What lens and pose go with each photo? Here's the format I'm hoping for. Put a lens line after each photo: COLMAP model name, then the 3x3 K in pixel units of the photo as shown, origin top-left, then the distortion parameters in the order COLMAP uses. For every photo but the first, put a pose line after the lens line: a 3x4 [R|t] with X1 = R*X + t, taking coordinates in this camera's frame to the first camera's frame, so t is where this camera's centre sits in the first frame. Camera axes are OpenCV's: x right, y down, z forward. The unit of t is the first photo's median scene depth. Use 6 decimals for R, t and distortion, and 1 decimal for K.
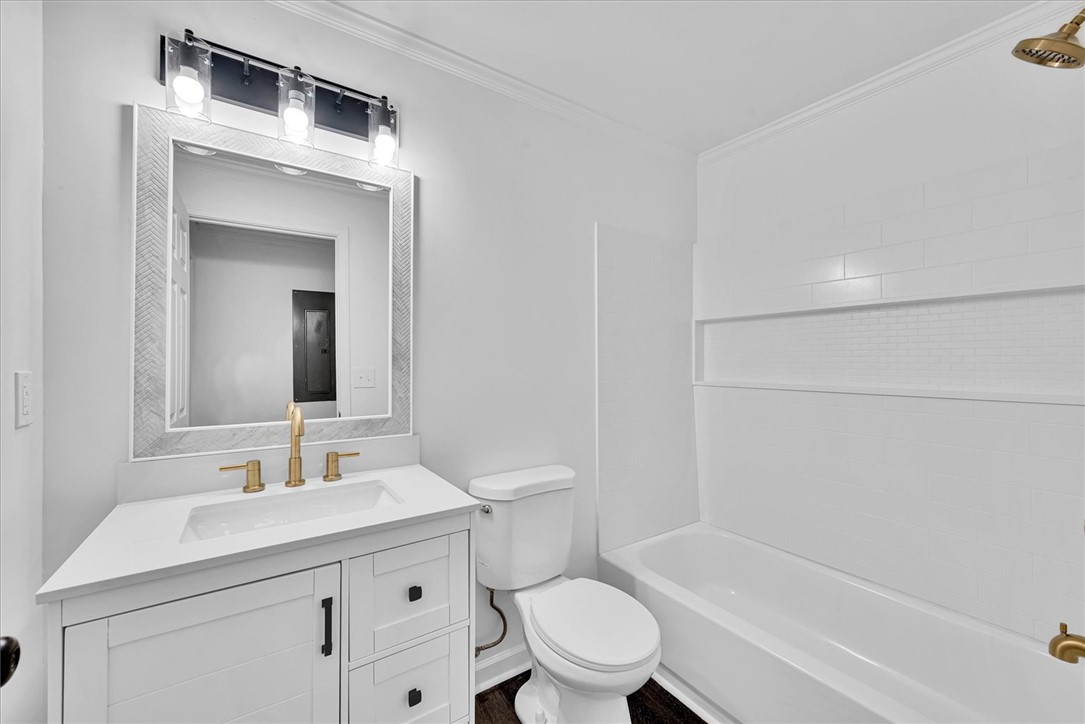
lens RADIAL K [[430.7, 0, 546.7], [0, 430.7, 361.2], [0, 0, 1]] dist [0.000228, 0.000099]
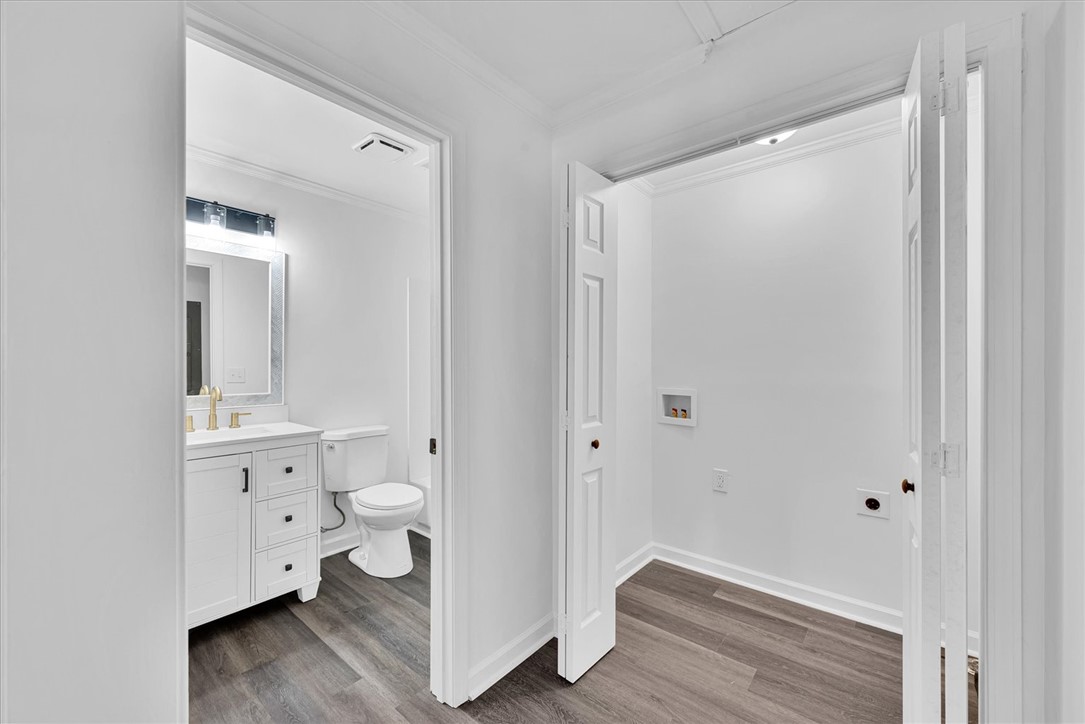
lens RADIAL K [[431.2, 0, 546.8], [0, 431.2, 367.1], [0, 0, 1]] dist [-0.000893, -0.000080]
pose [[0.961260, 0.002897, 0.275630, 0.233295], [-0.004307, 0.999981, 0.004512, 0.008380], [-0.275611, -0.005524, 0.961253, -0.982425]]
